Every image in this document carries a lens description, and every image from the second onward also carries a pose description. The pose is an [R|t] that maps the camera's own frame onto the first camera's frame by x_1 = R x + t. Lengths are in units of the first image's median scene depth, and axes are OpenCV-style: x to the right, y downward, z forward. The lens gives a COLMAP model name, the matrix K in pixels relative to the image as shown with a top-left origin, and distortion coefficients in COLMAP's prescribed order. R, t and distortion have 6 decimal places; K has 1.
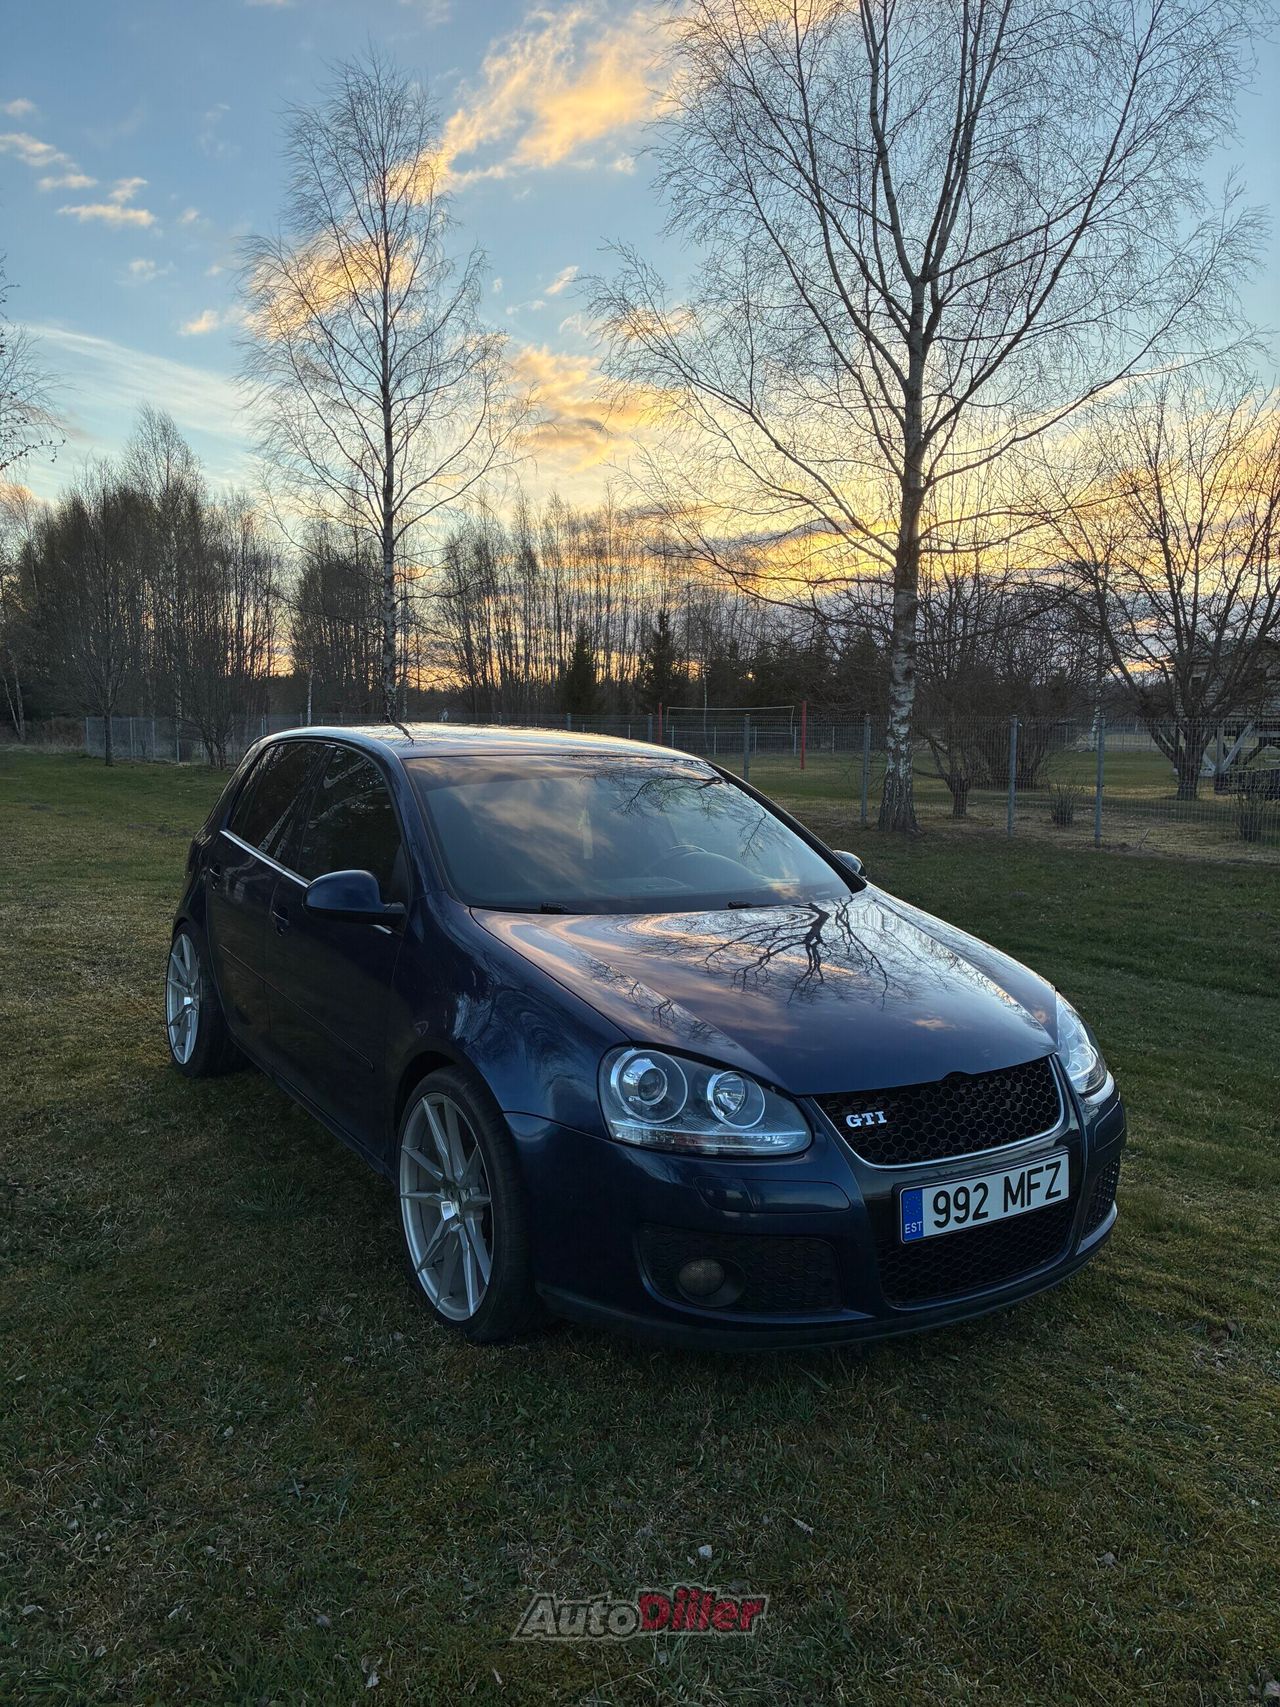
lens RADIAL K [[1301.9, 0, 645.2], [0, 1301.9, 846.0], [0, 0, 1]] dist [0.034269, -0.039009]
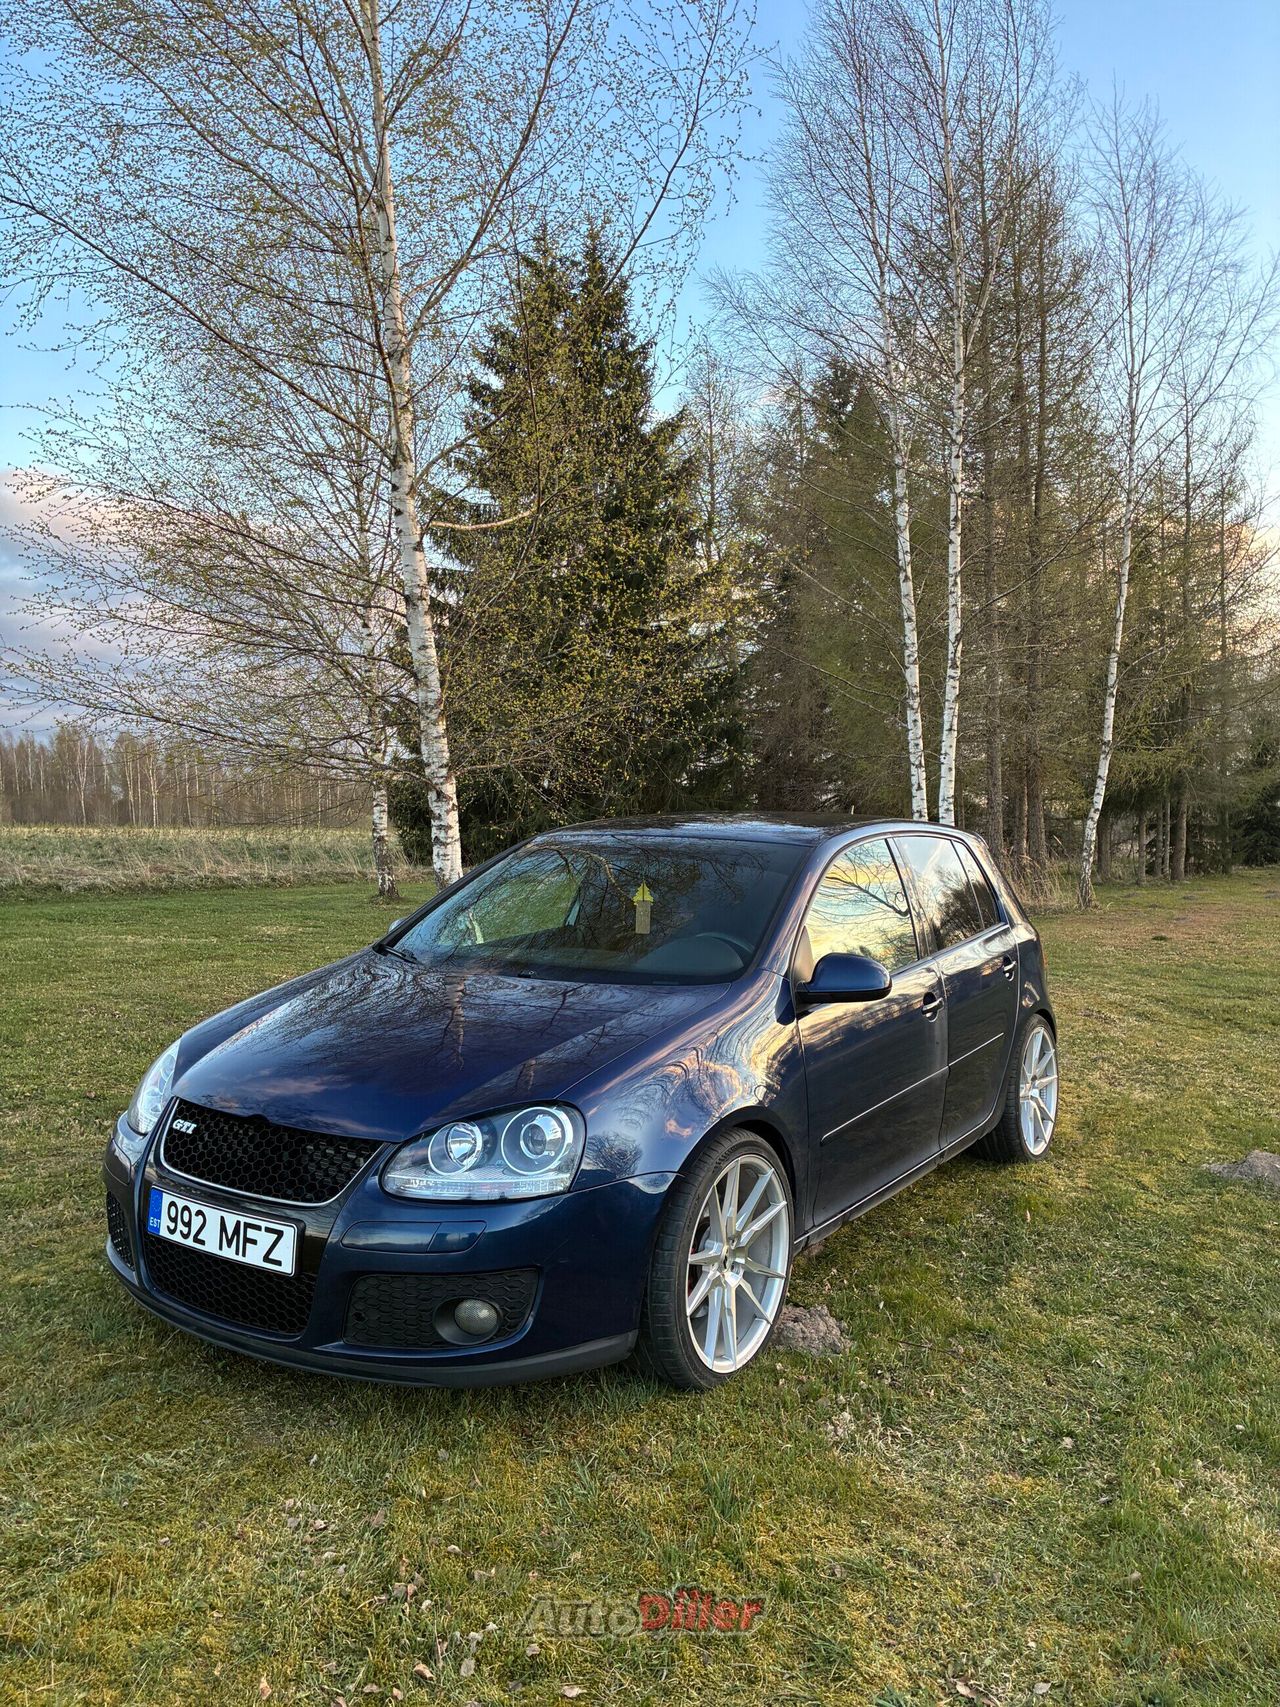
lens RADIAL K [[1301.9, 0, 630.6], [0, 1301.9, 856.2], [0, 0, 1]] dist [0.034269, -0.039009]
pose [[0.399862, 0.020028, -0.916356, 0.408474], [-0.093163, 0.995472, -0.018896, -0.013580], [0.911828, 0.092926, 0.399917, 0.255396]]
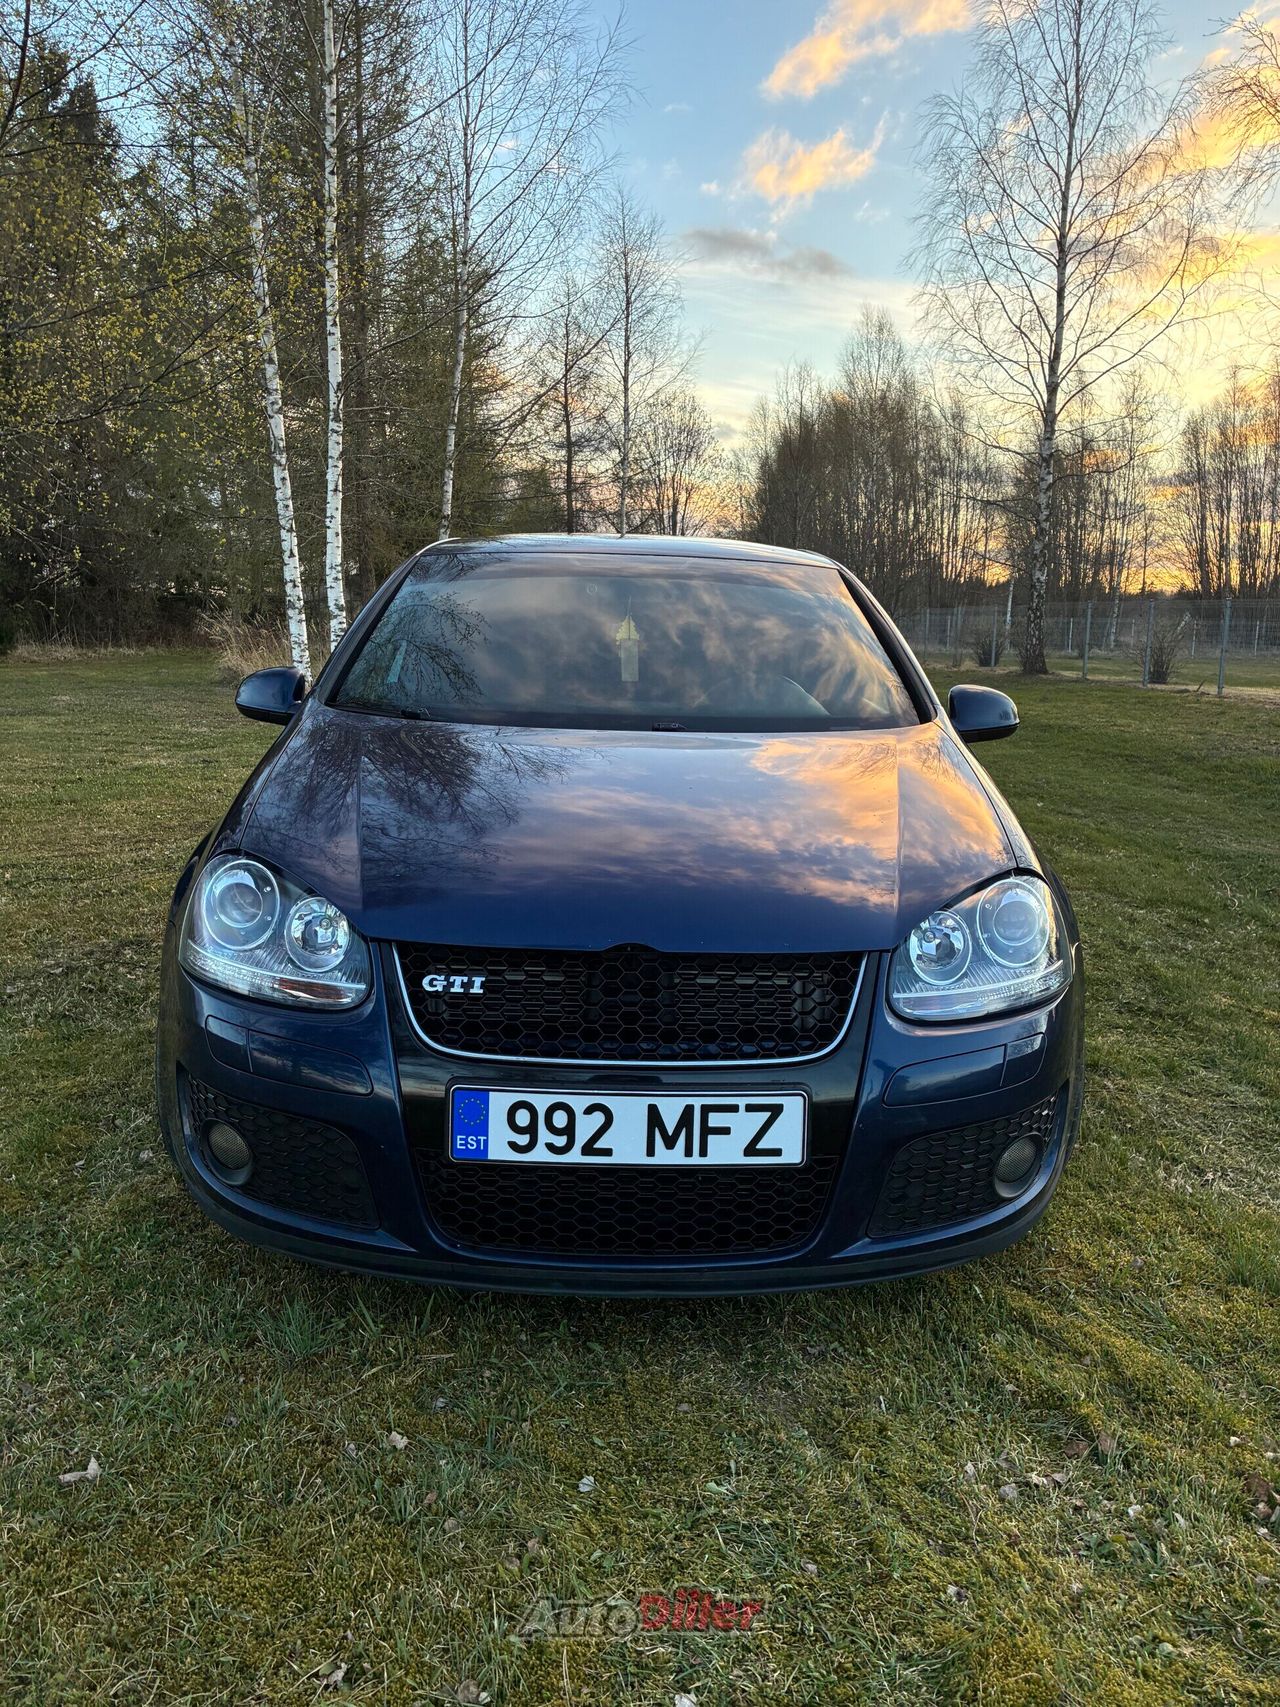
lens RADIAL K [[1301.9, 0, 657.7], [0, 1301.9, 845.9], [0, 0, 1]] dist [0.034269, -0.039009]
pose [[0.855255, 0.095422, -0.509346, 0.180832], [-0.059841, 0.994511, 0.085833, 0.019505], [0.514740, -0.042930, 0.856271, 0.131710]]
